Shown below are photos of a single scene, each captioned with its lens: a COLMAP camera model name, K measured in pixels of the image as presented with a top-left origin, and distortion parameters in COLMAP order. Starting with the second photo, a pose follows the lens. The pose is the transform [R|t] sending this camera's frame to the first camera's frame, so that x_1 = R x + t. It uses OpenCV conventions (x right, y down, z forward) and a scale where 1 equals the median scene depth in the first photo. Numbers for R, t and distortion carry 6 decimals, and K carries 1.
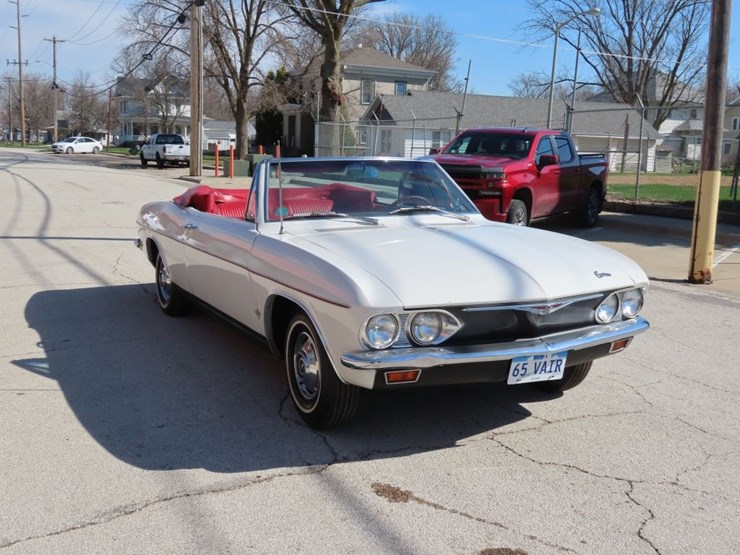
lens RADIAL K [[771.8, 0, 370.4], [0, 771.8, 278.4], [0, 0, 1]] dist [0.003566, 0.000000]
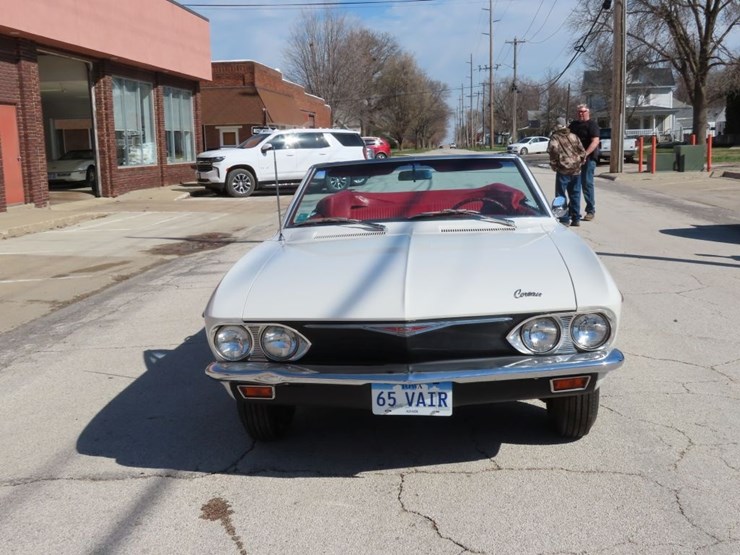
lens RADIAL K [[823.7, 0, 386.4], [0, 823.7, 279.9], [0, 0, 1]] dist [0.005603, 0.000000]
pose [[0.851283, 0.029495, -0.523877, 0.552334], [-0.030945, 0.999503, 0.005988, -0.017476], [0.523793, 0.011114, 0.851773, 0.167976]]
